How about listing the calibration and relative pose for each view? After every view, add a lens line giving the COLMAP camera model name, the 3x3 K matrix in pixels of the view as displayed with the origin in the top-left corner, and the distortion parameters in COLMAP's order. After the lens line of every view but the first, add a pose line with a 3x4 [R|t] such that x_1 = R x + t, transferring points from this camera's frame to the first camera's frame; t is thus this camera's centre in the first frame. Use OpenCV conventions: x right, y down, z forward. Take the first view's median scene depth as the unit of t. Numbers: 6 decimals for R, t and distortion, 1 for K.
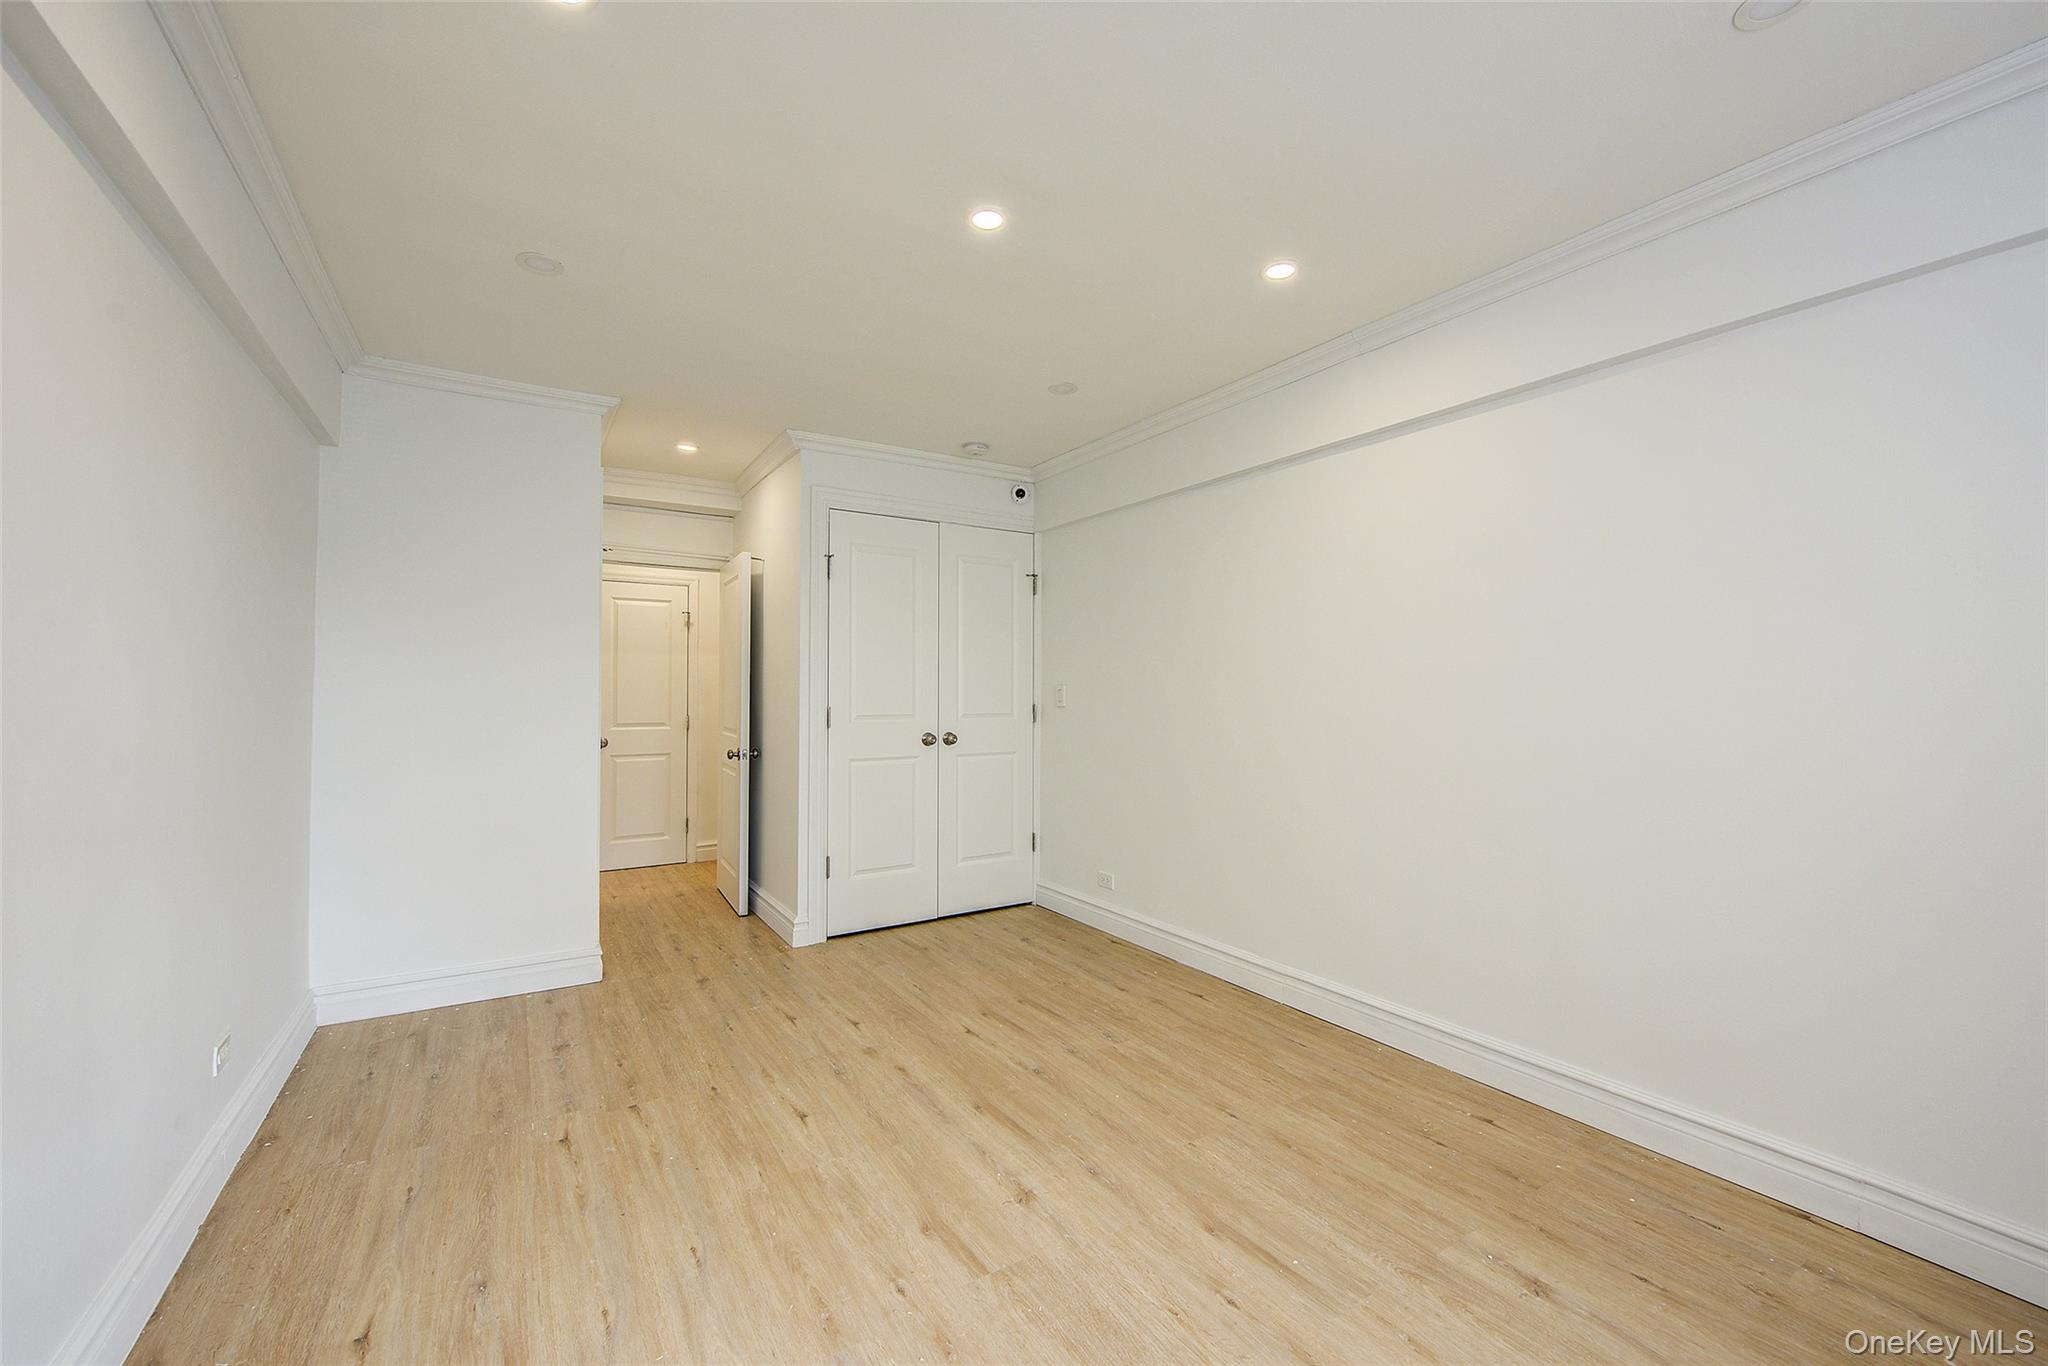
lens RADIAL K [[815.7, 0, 1025.5], [0, 815.7, 689.7], [0, 0, 1]] dist [-0.000109, -0.001972]
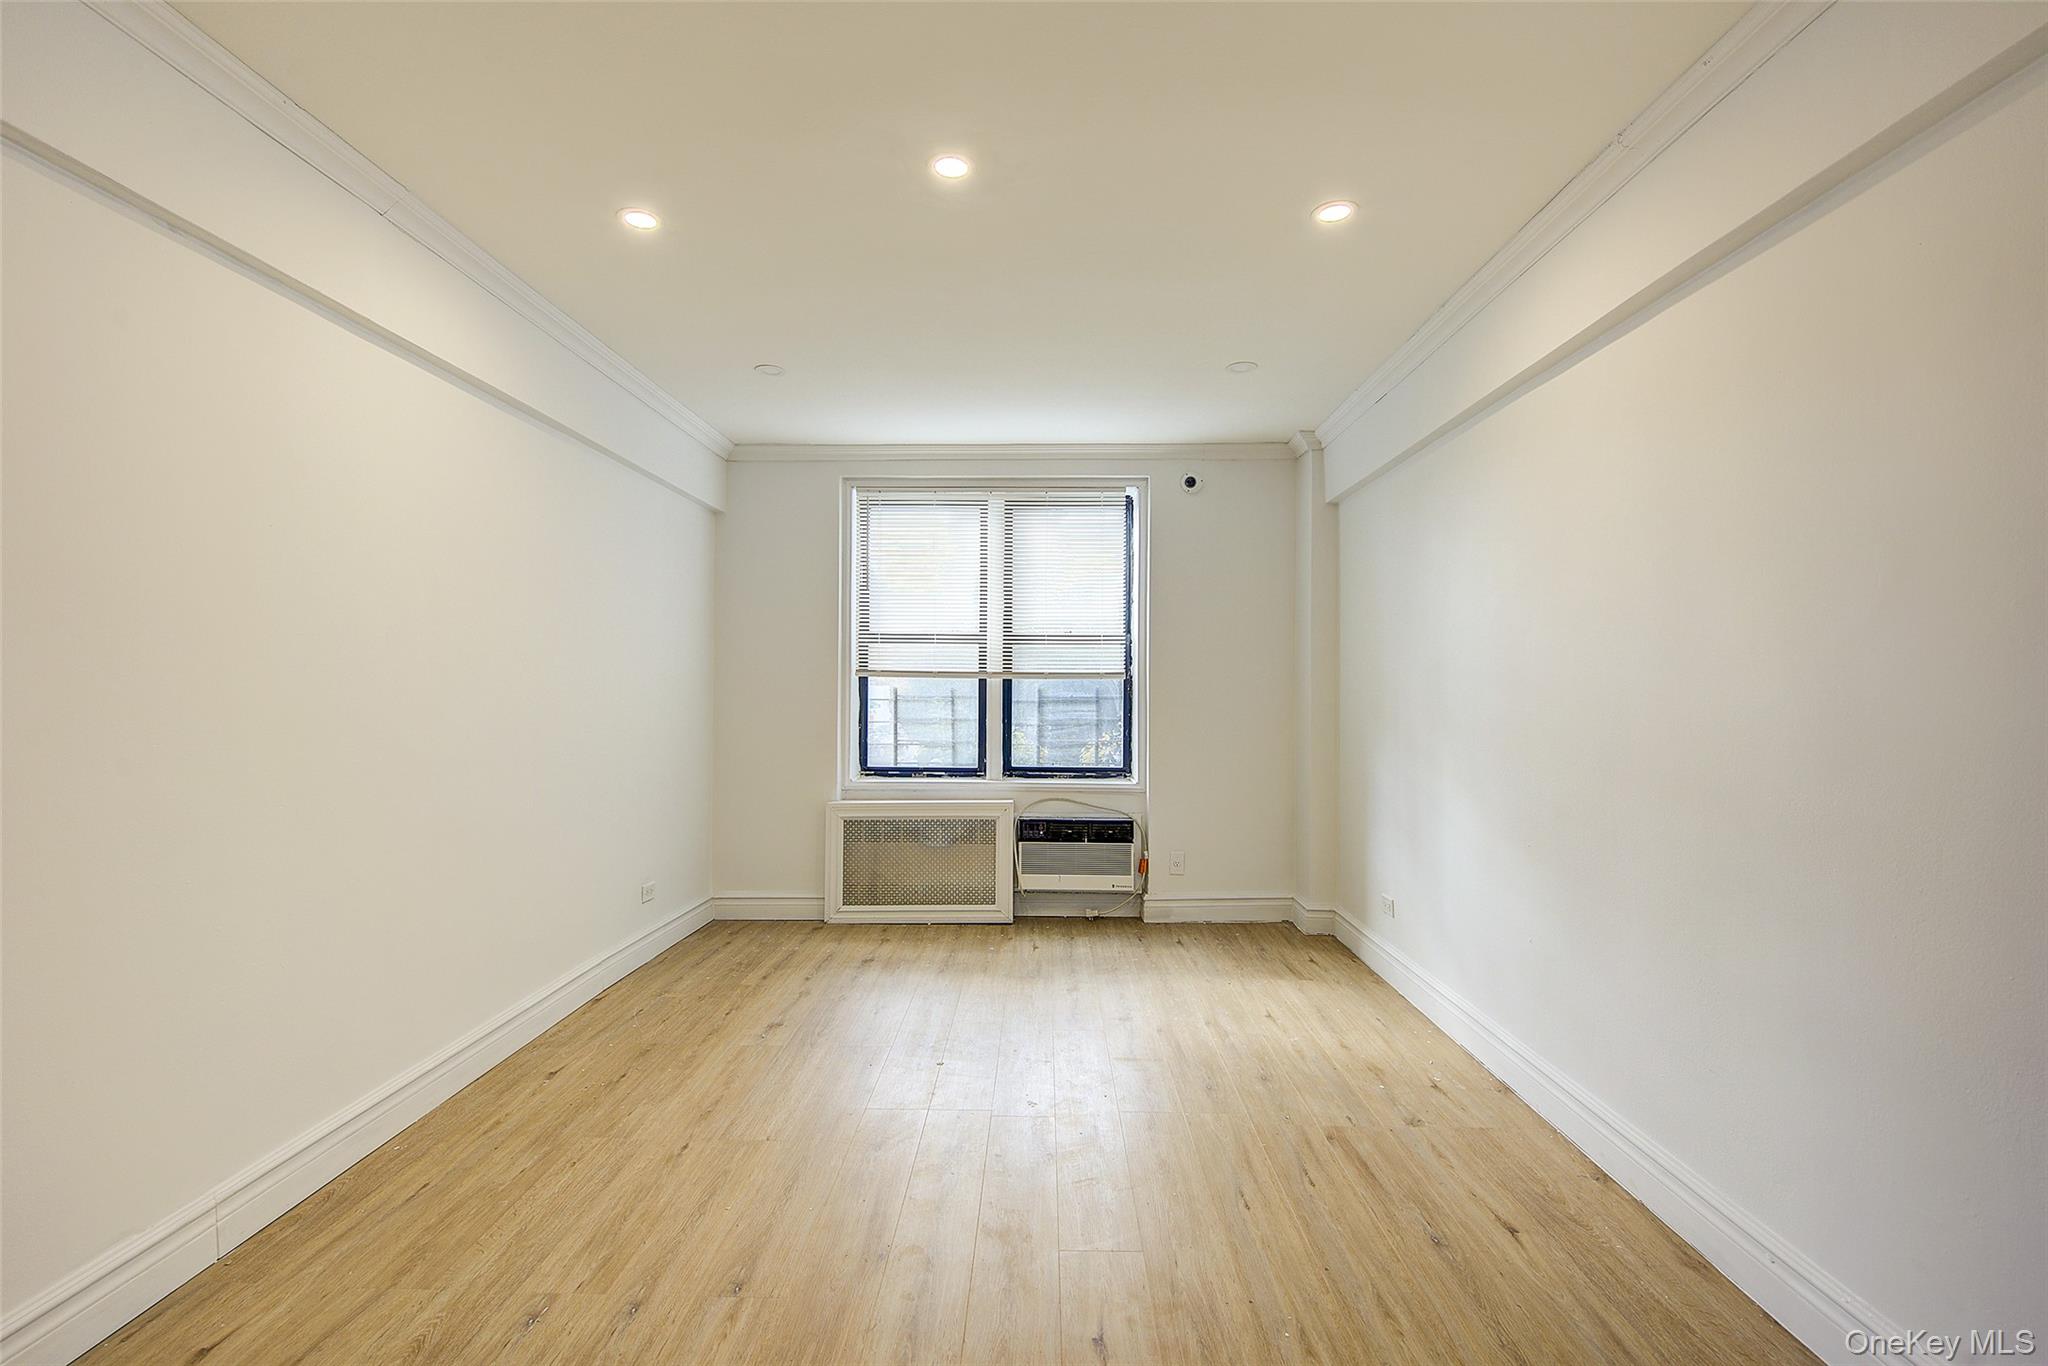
lens RADIAL K [[916.8, 0, 1016.6], [0, 916.8, 698.6], [0, 0, 1]] dist [0.004046, -0.003031]
pose [[-0.834553, -0.012789, 0.550779, -0.624829], [-0.008682, 0.999912, 0.010063, 0.006023], [-0.550859, 0.003617, -0.834591, 1.673918]]
